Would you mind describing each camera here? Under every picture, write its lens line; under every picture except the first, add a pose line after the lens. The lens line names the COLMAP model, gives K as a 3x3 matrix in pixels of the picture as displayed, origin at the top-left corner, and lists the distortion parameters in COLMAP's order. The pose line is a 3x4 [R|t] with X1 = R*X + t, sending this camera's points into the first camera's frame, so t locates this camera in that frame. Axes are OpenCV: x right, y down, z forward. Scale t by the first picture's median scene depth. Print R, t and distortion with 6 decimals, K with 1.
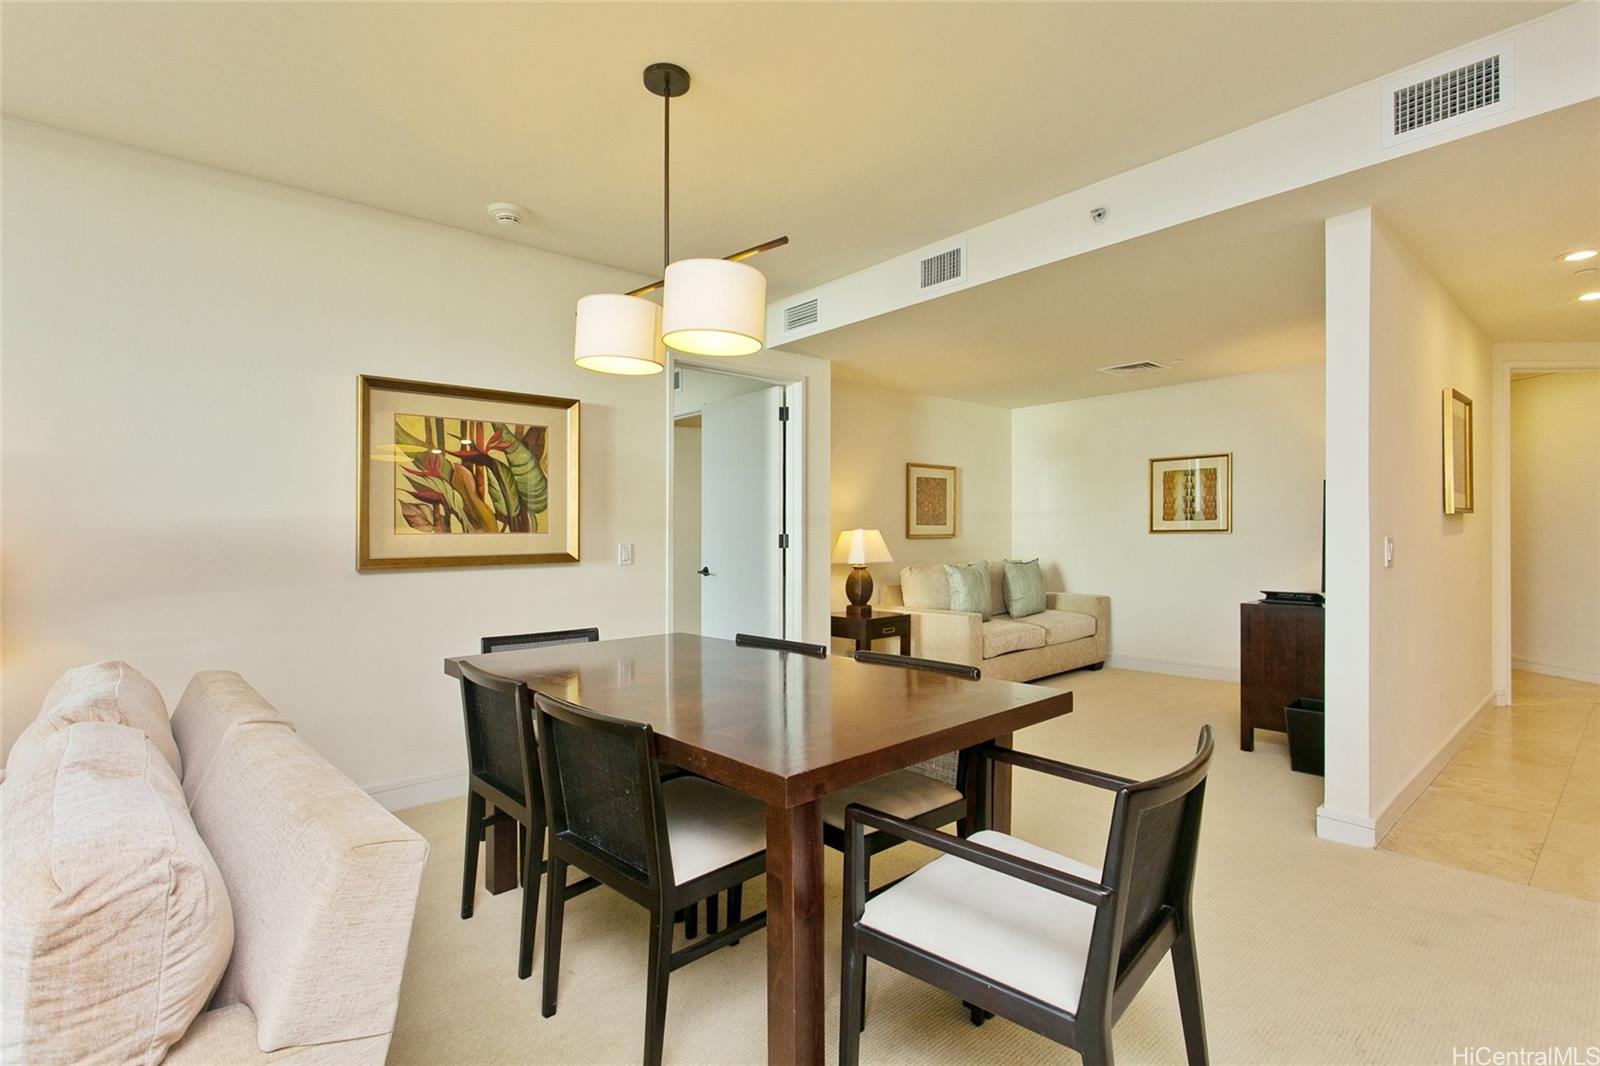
lens RADIAL K [[772.8, 0, 826.5], [0, 772.8, 510.9], [0, 0, 1]] dist [0.002732, 0.002826]
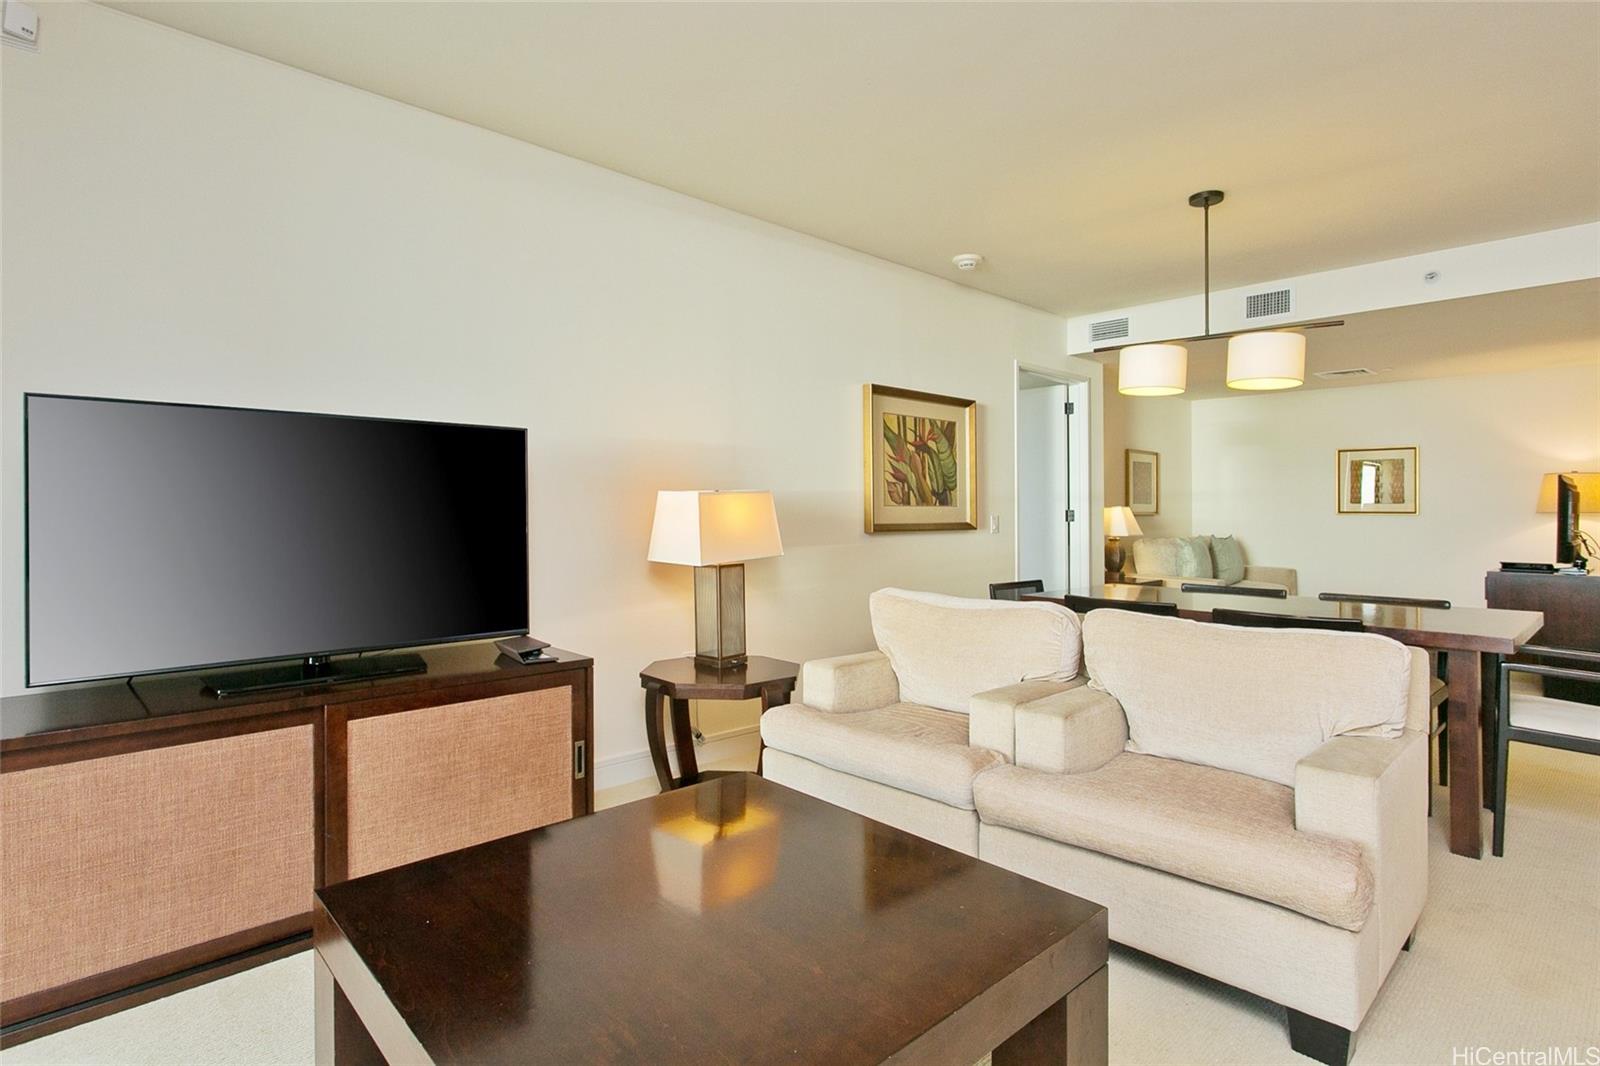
lens RADIAL K [[817.4, 0, 810.9], [0, 817.4, 481.1], [0, 0, 1]] dist [-0.001355, -0.000841]
pose [[0.999839, 0.016440, 0.007198, -0.521994], [-0.016401, 0.999850, -0.005546, -0.001027], [-0.007288, 0.005427, 0.999959, -0.287324]]
